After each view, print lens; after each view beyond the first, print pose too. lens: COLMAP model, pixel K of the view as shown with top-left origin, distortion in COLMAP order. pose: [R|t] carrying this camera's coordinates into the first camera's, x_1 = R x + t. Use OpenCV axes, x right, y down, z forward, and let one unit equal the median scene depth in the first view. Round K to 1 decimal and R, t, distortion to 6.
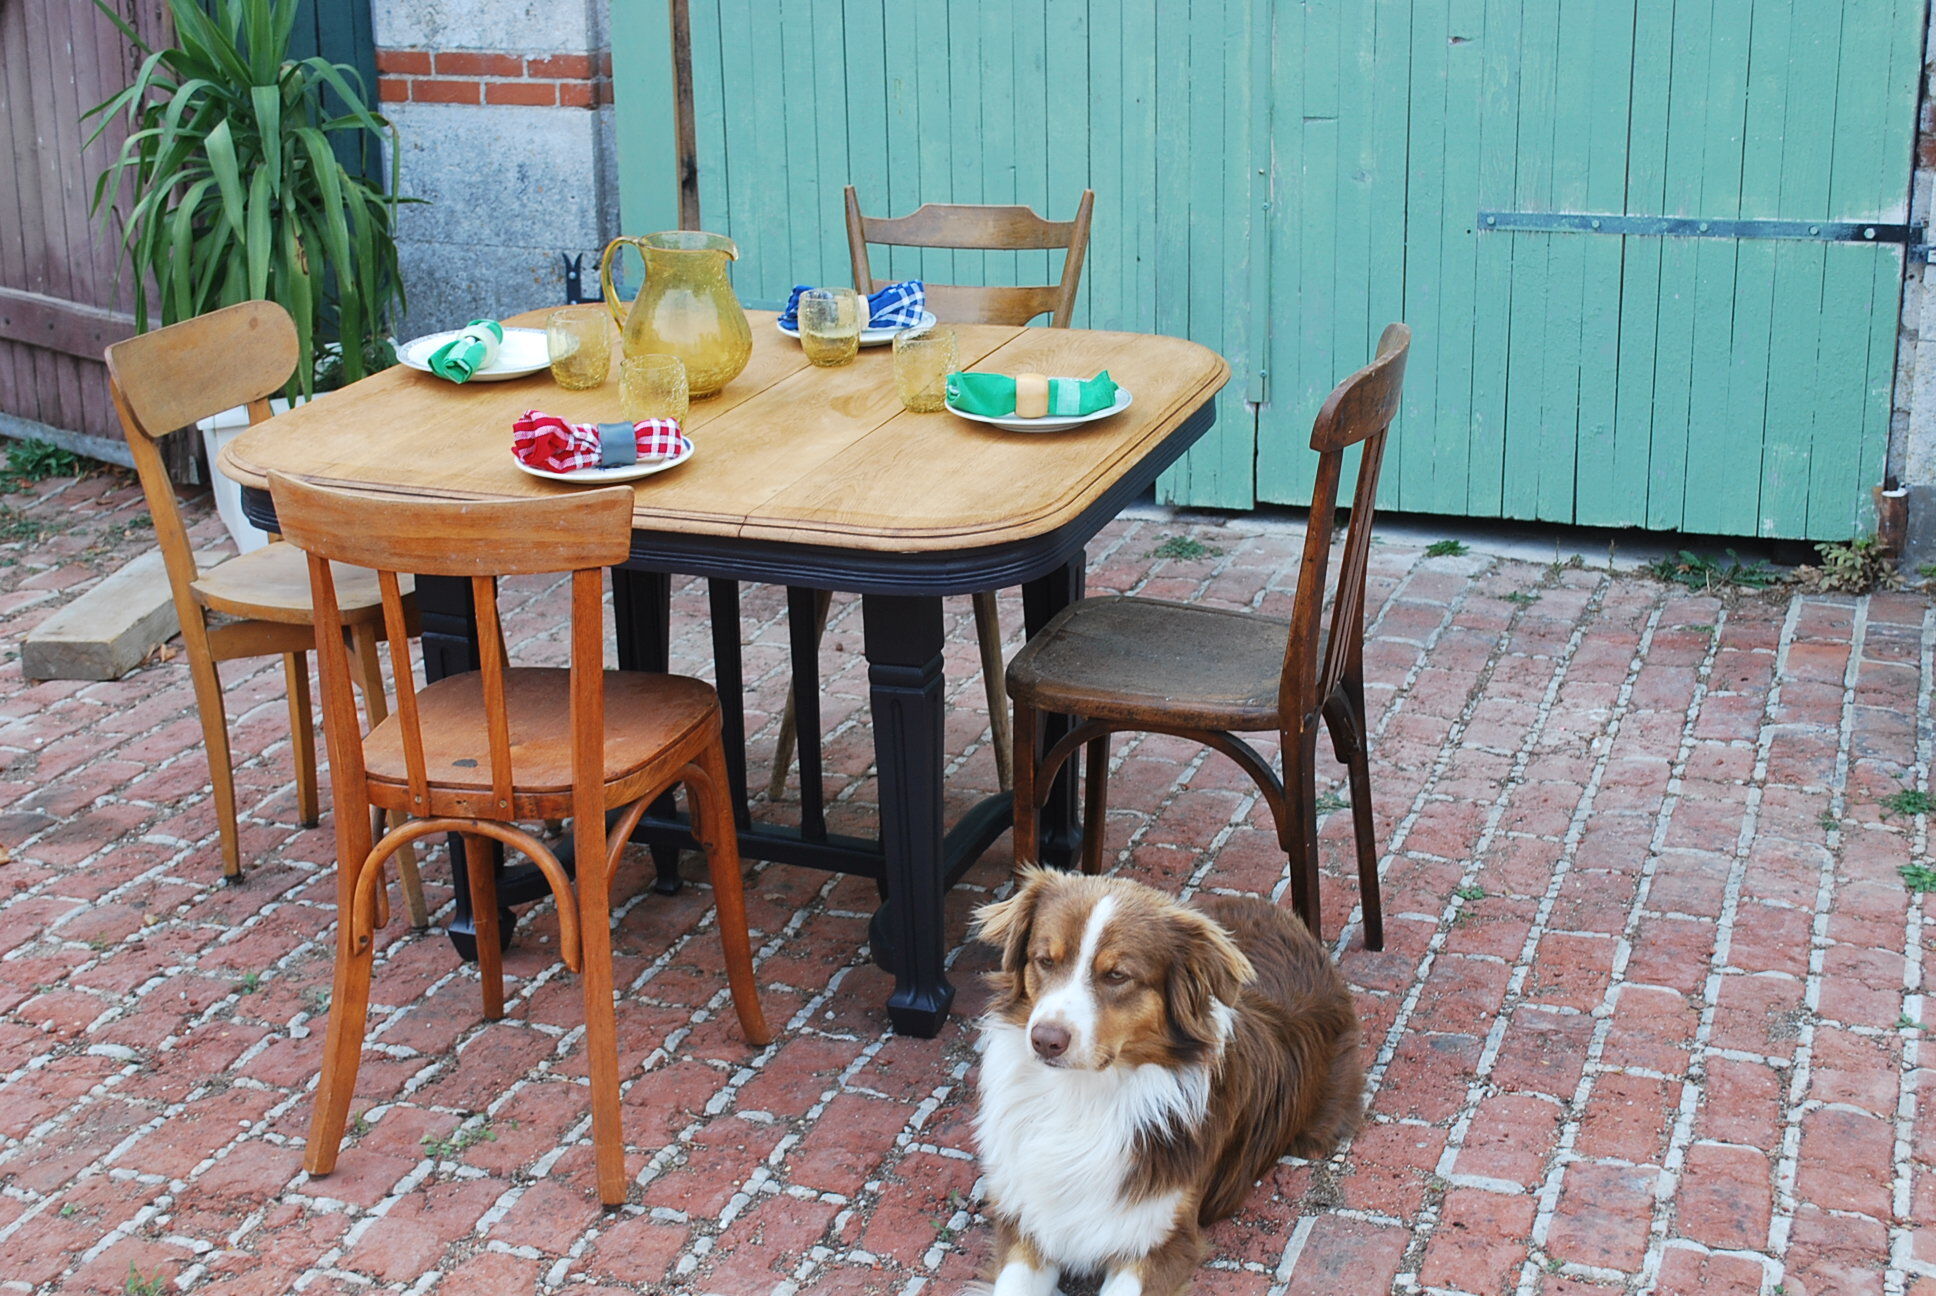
lens RADIAL K [[2610.5, 0, 966.6], [0, 2610.5, 648.1], [0, 0, 1]] dist [-0.029047, 0.000000]
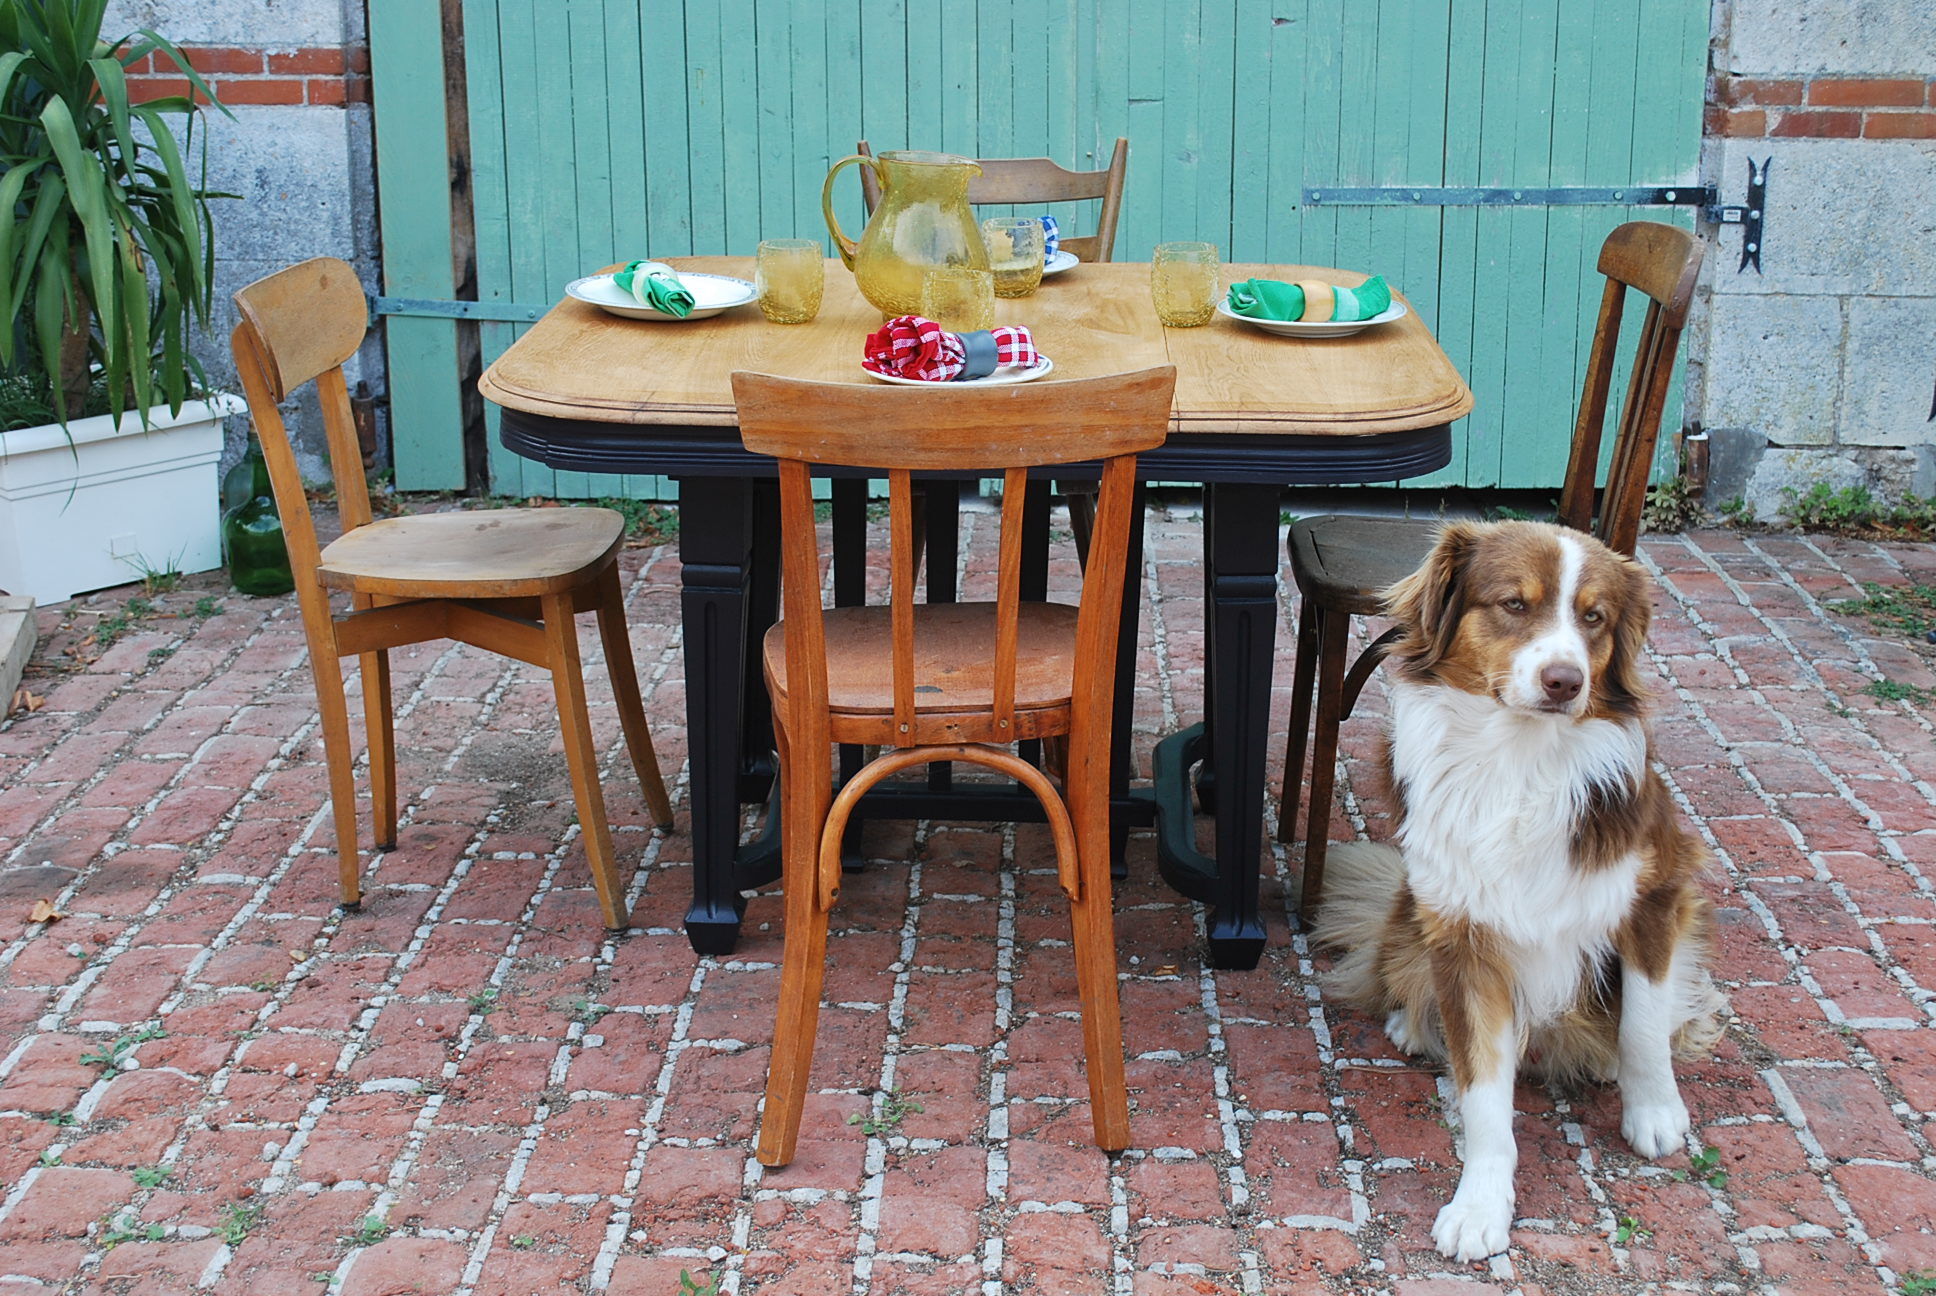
lens RADIAL K [[2610.5, 0, 971.8], [0, 2610.5, 652.0], [0, 0, 1]] dist [-0.029047, 0.000000]
pose [[0.947070, -0.069242, 0.313472, -0.274690], [0.081676, 0.996301, -0.026690, 0.033613], [-0.310465, 0.050880, 0.949222, 0.072768]]
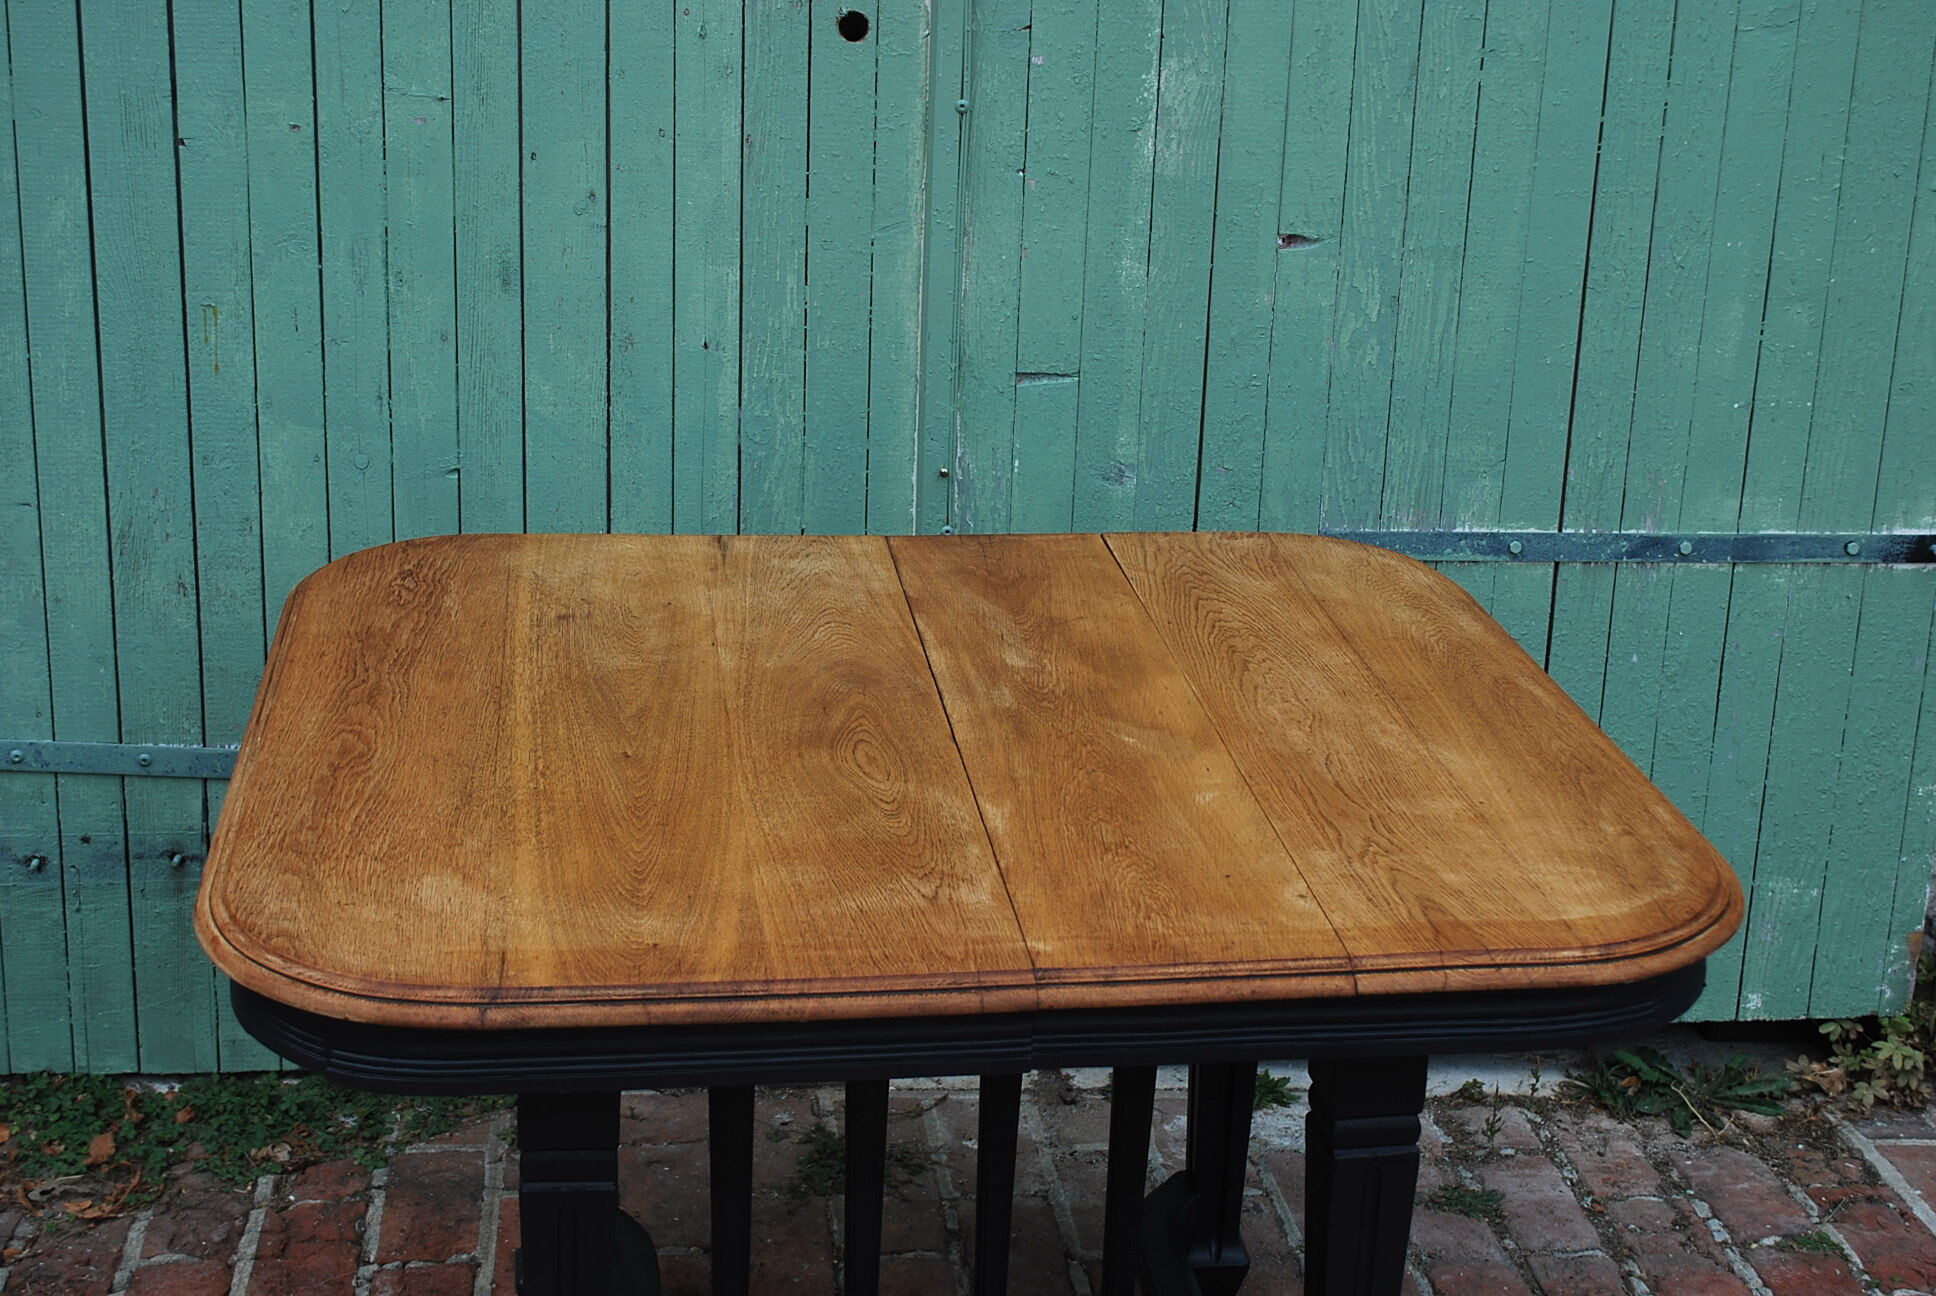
lens RADIAL K [[2724.8, 0, 970.7], [0, 2724.8, 642.0], [0, 0, 1]] dist [-0.025060, 0.000000]
pose [[0.888818, -0.081410, 0.450970, -0.153318], [0.083803, 0.996374, 0.014701, -0.164641], [-0.450532, 0.024726, 0.892418, 0.515081]]
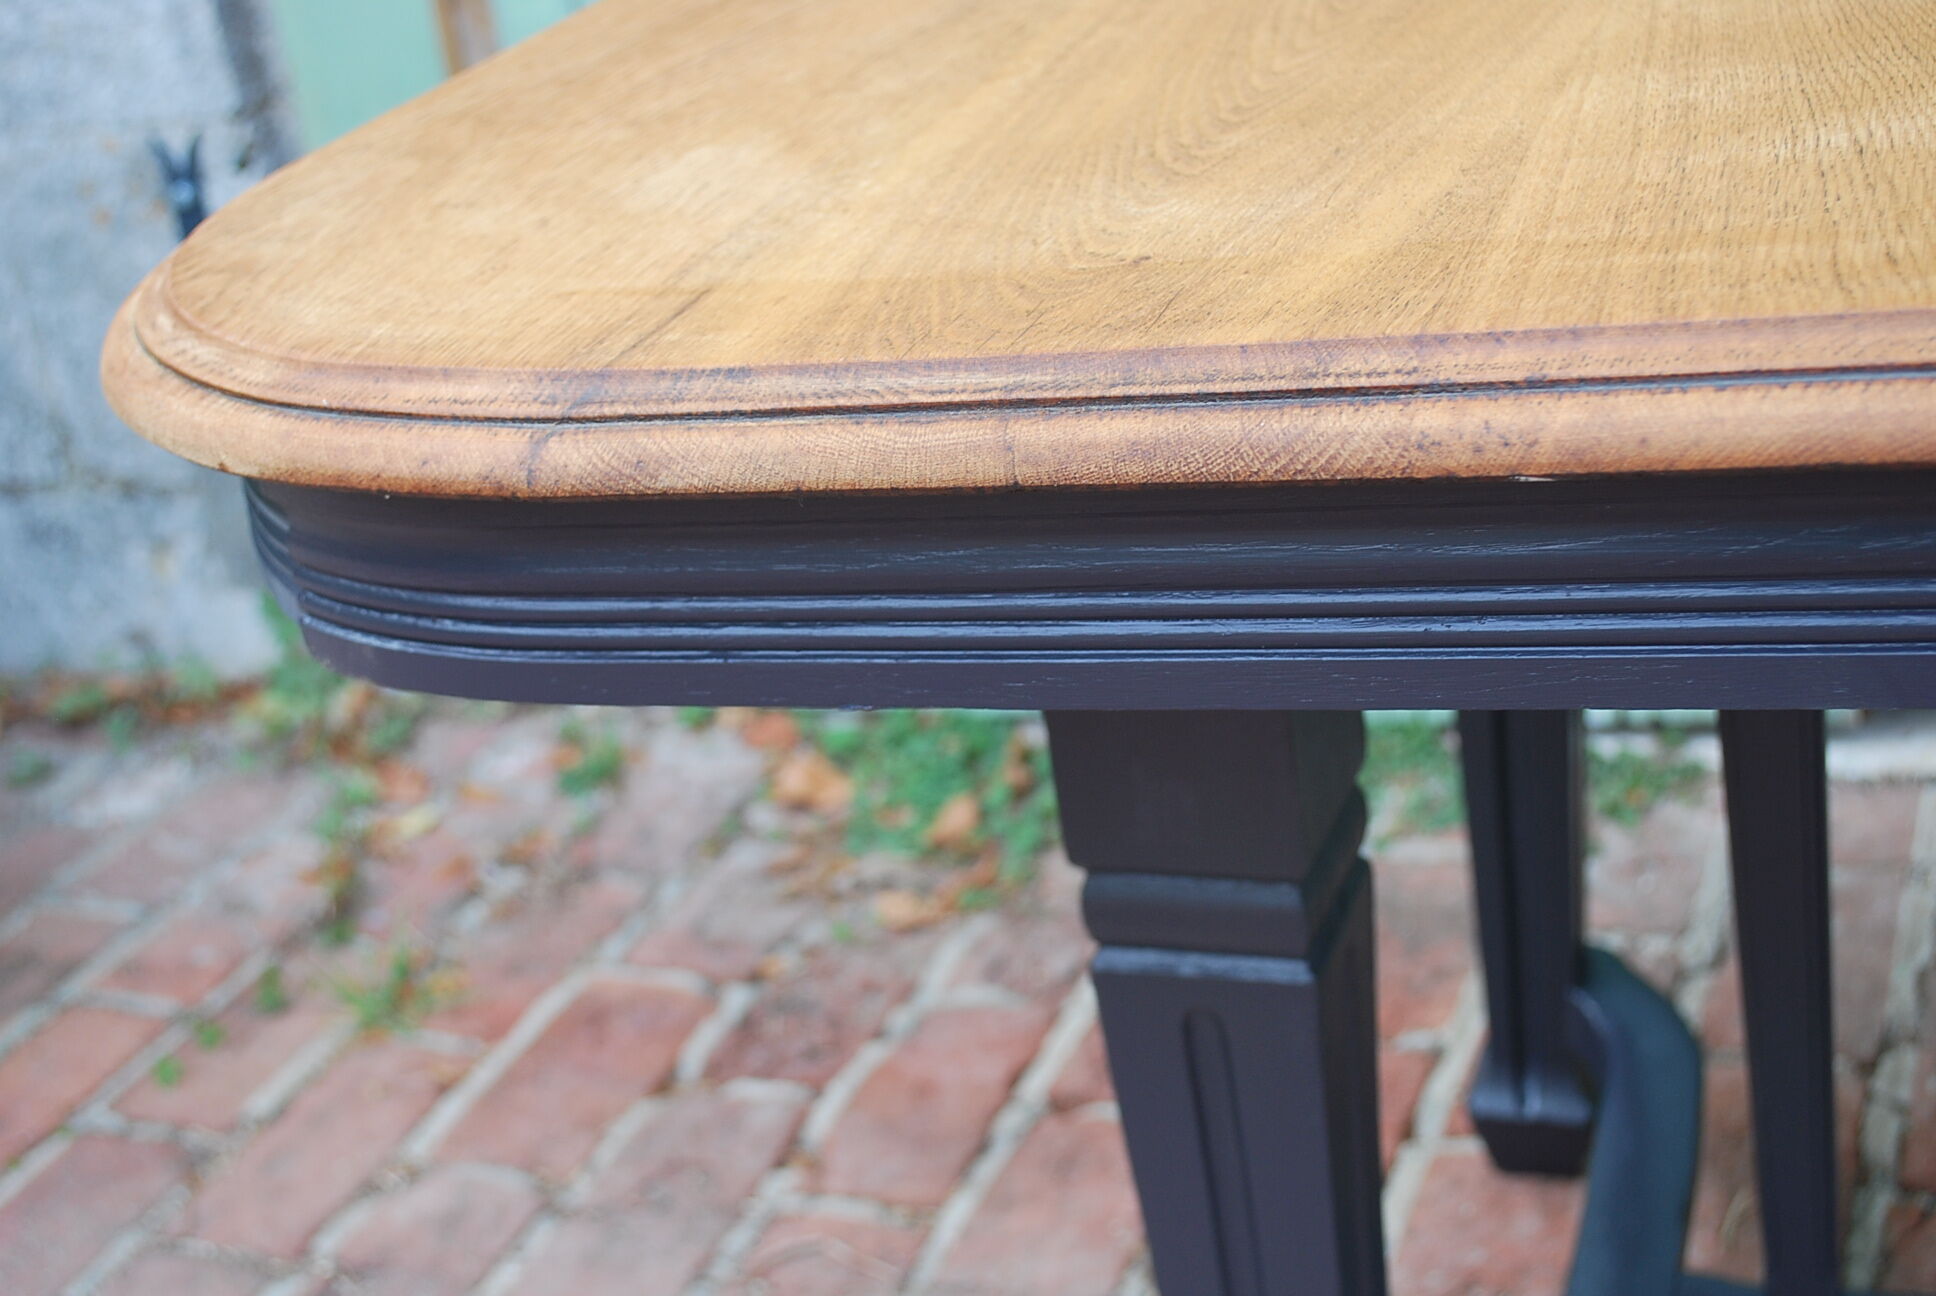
lens RADIAL K [[2724.8, 0, 967.7], [0, 2724.8, 650.0], [0, 0, 1]] dist [-0.025060, 0.000000]
pose [[0.992832, -0.103736, -0.059355, -0.029266], [0.108234, 0.991030, 0.078394, -0.114771], [0.050690, -0.084256, 0.995154, 0.749653]]
